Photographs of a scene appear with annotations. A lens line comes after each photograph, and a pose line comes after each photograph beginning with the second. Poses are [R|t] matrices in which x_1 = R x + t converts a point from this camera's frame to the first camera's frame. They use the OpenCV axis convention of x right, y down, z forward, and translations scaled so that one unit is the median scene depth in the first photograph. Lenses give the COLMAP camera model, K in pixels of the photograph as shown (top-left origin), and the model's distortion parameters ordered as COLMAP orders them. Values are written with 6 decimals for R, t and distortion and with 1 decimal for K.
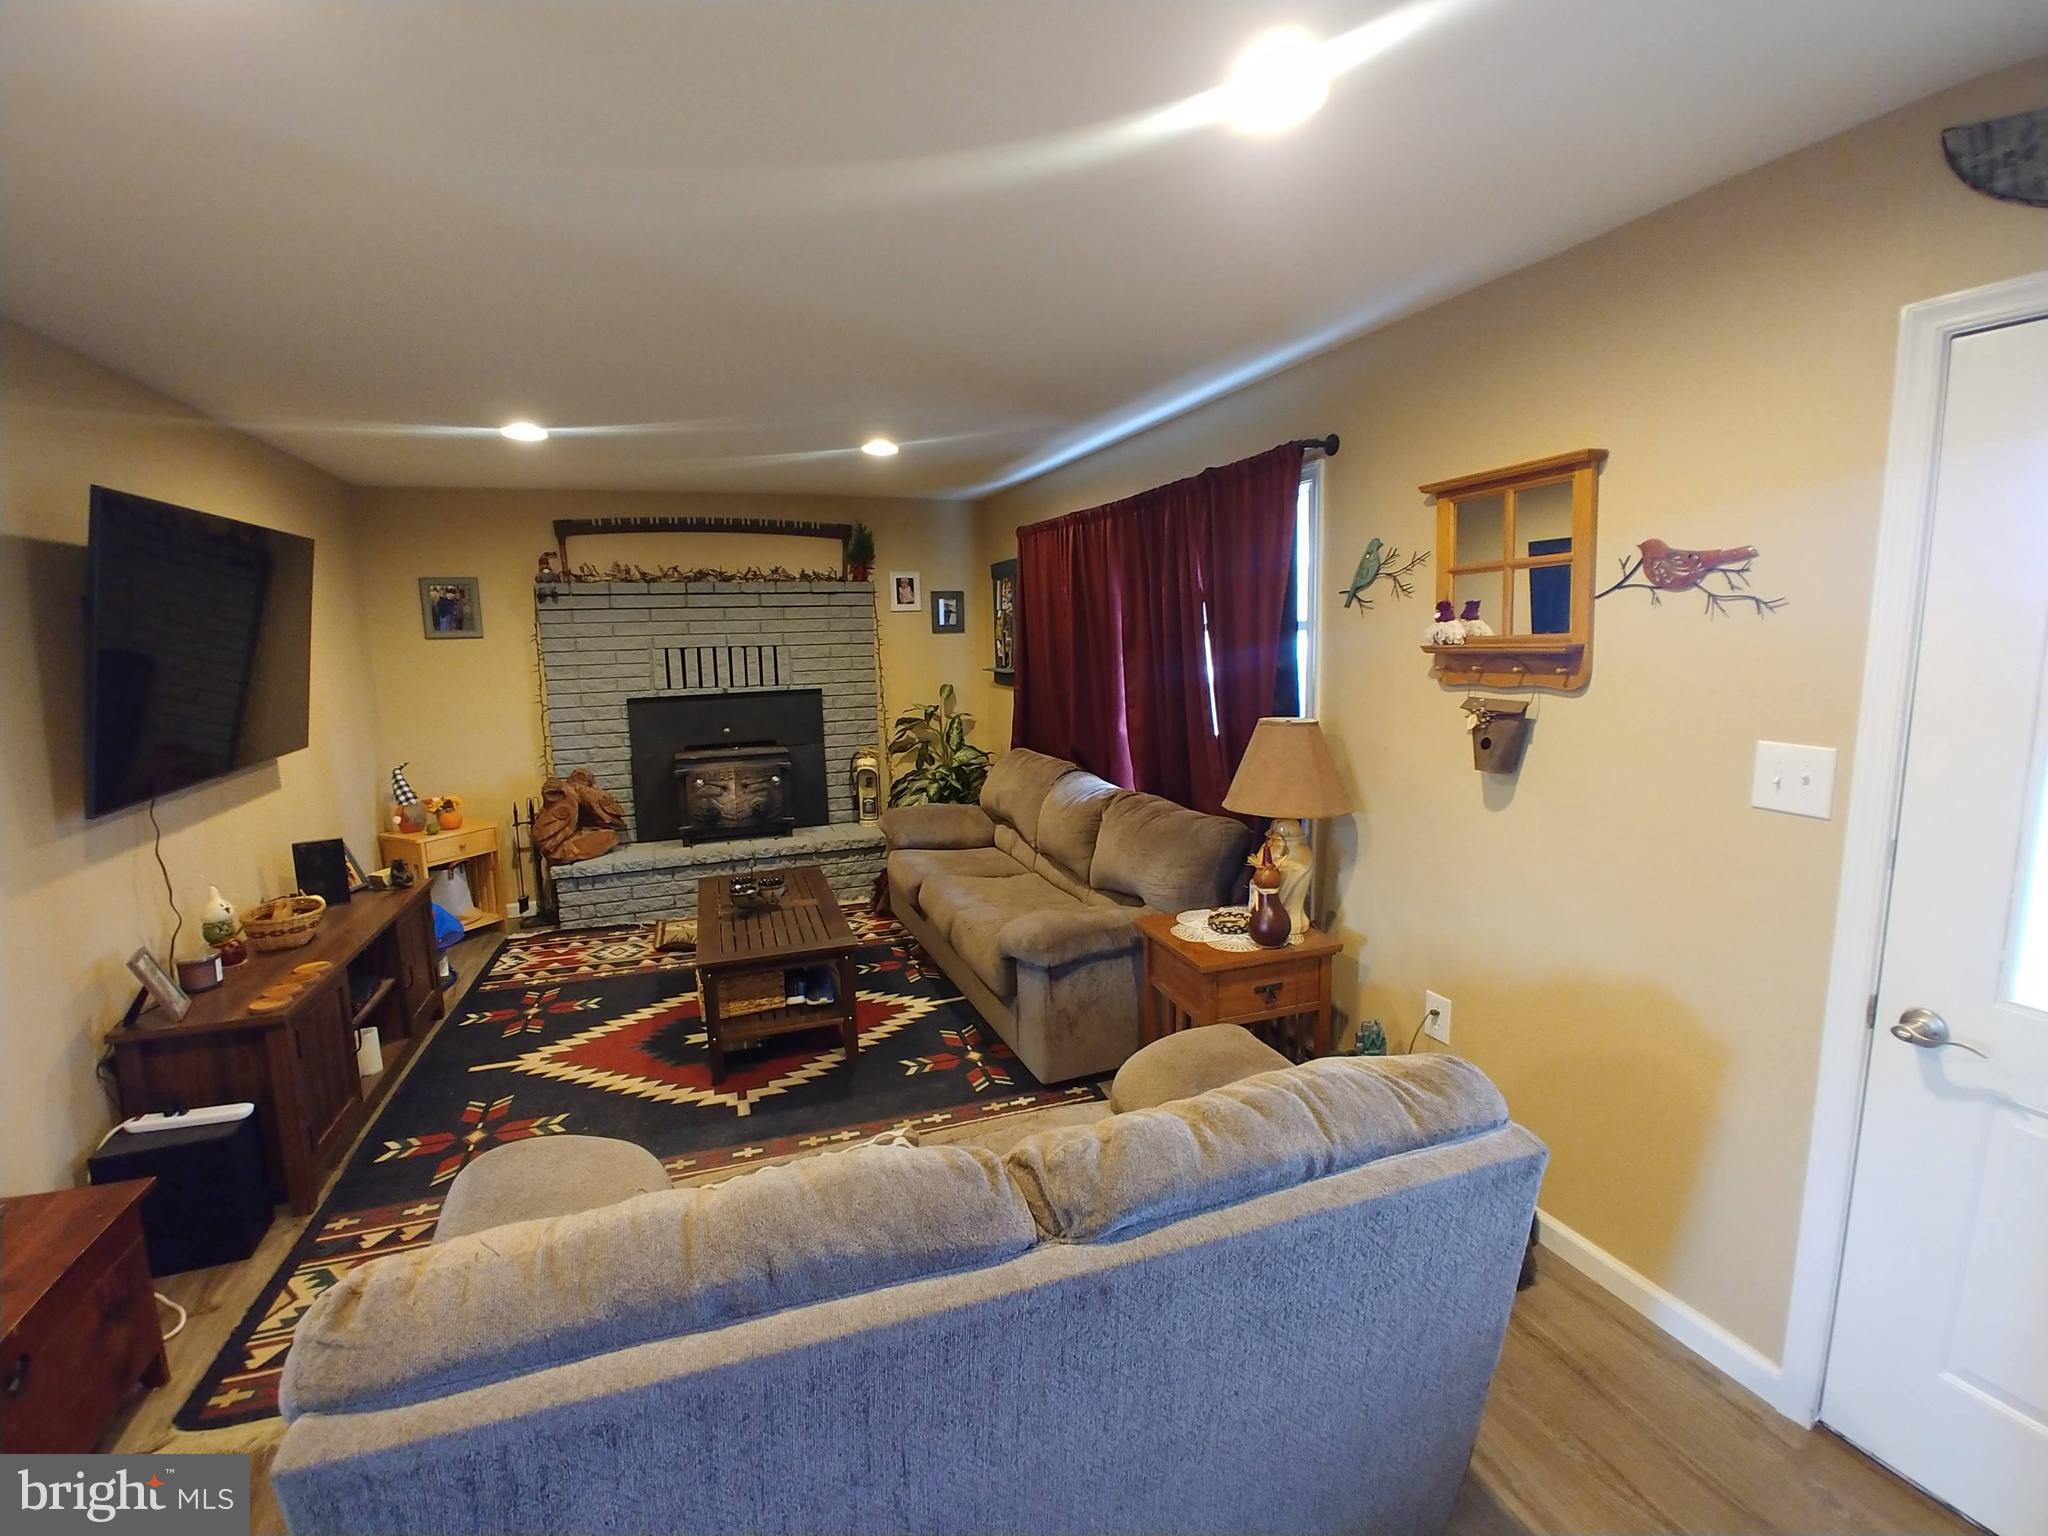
lens RADIAL K [[915.4, 0, 1026.0], [0, 915.4, 763.7], [0, 0, 1]] dist [-0.017335, 0.003324]
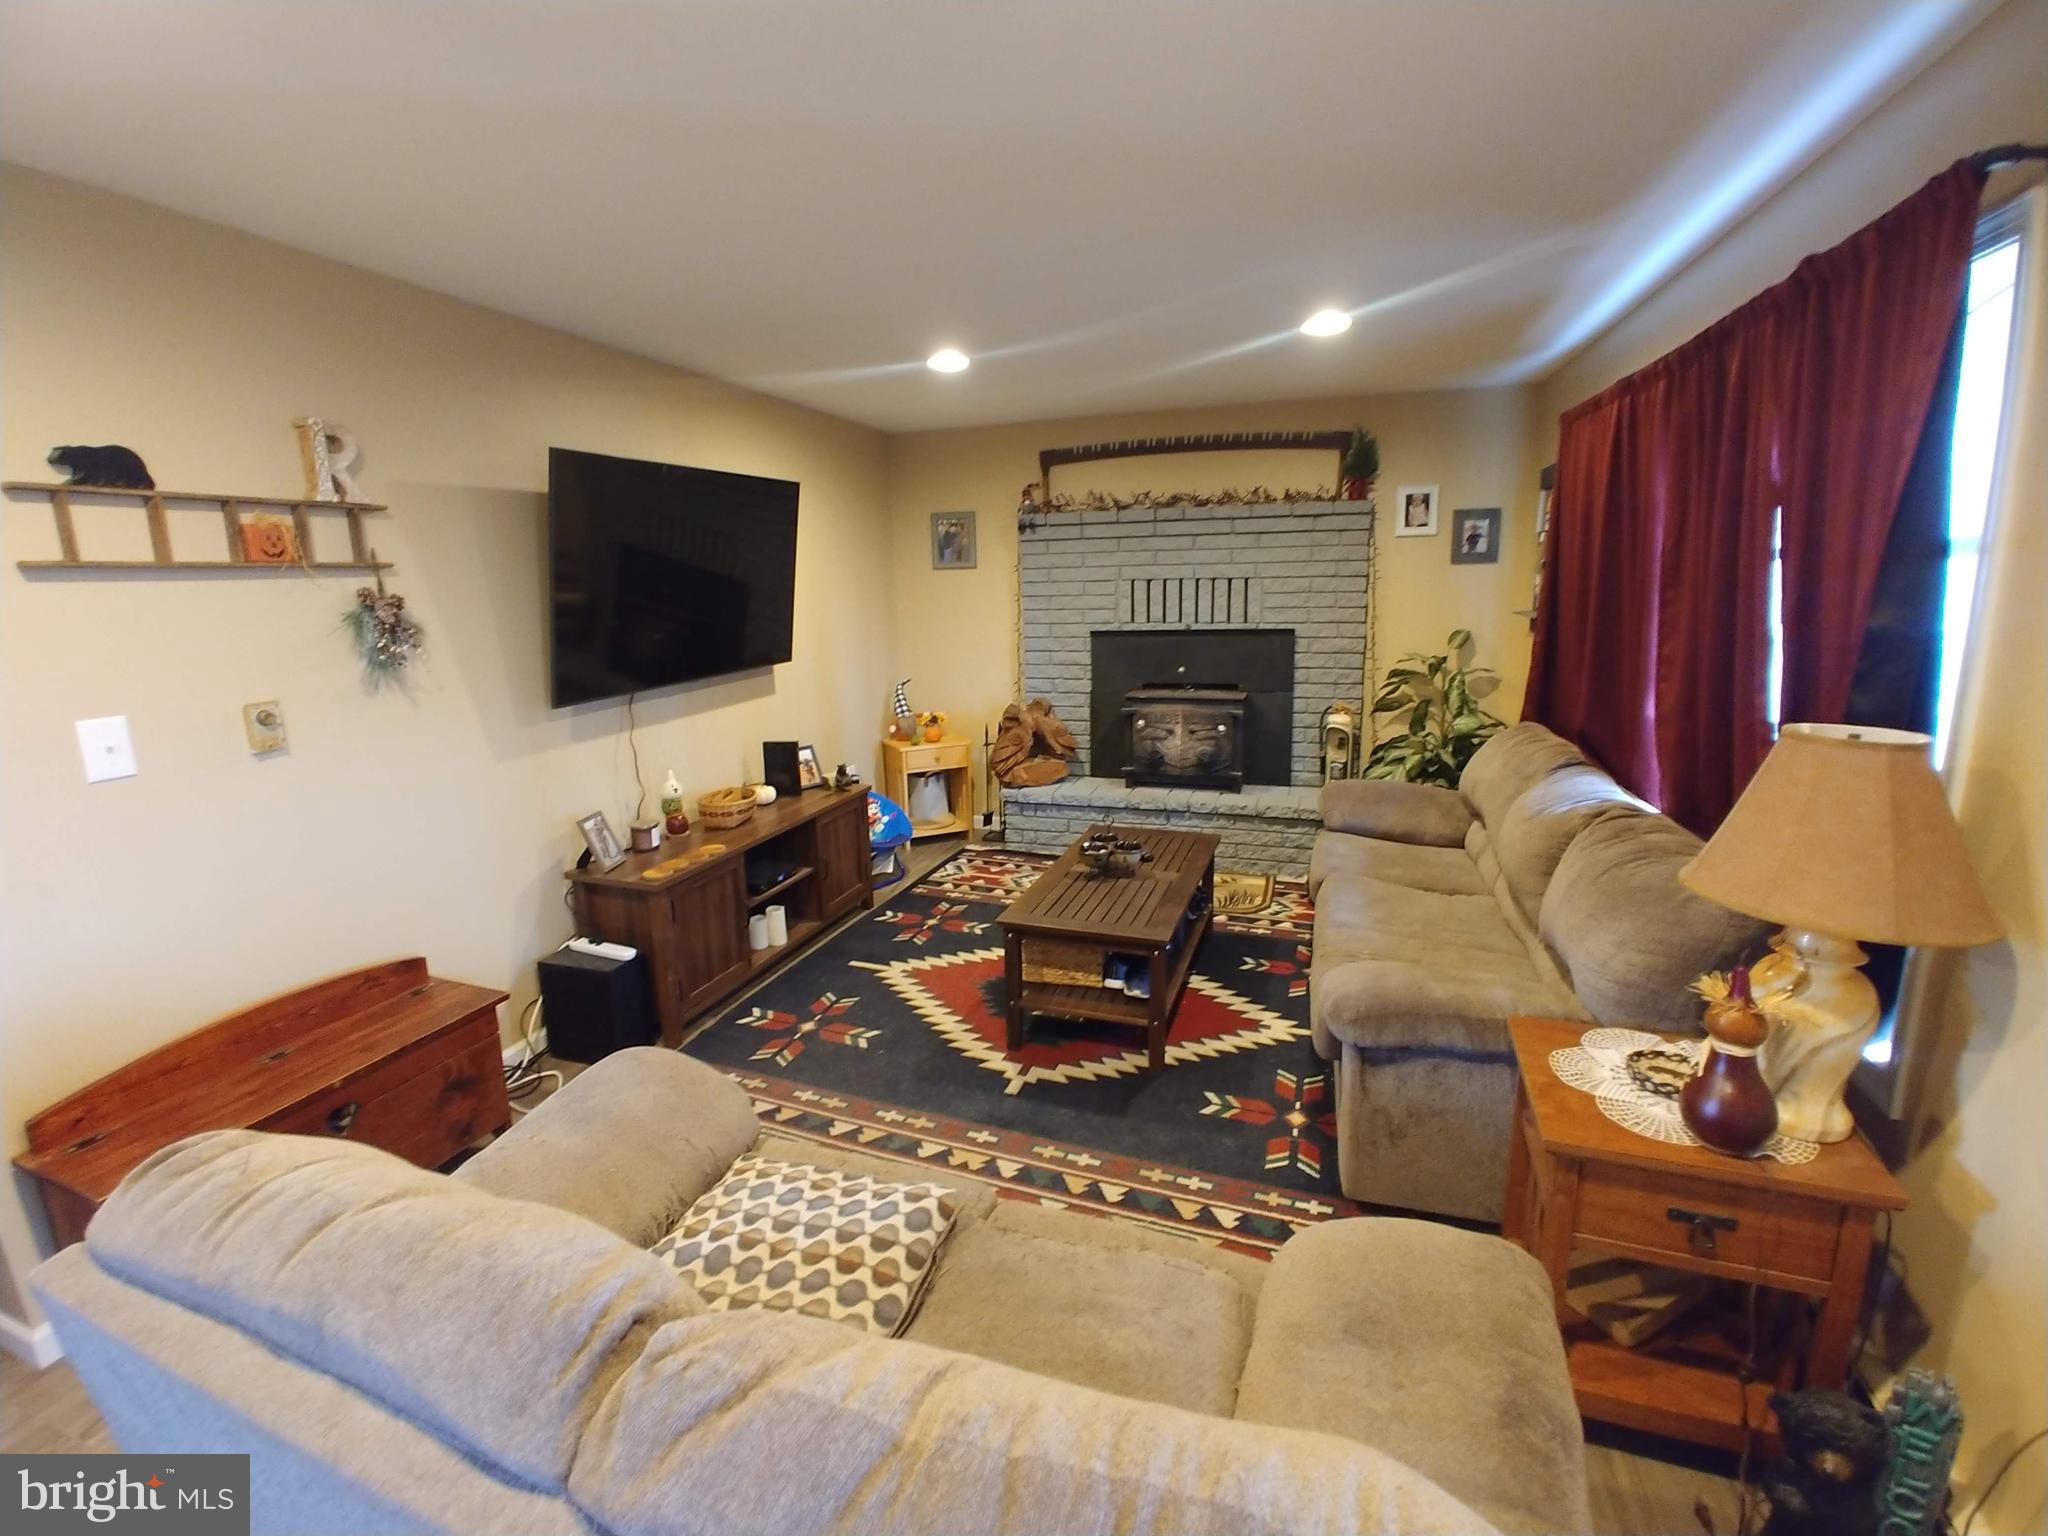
lens RADIAL K [[915.4, 0, 1019.6], [0, 915.4, 759.6], [0, 0, 1]] dist [-0.017335, 0.003324]
pose [[0.770454, 0.130099, -0.624079, 0.171314], [-0.087296, 0.991264, 0.098873, -0.029894], [0.631490, -0.021698, 0.775080, 0.222785]]
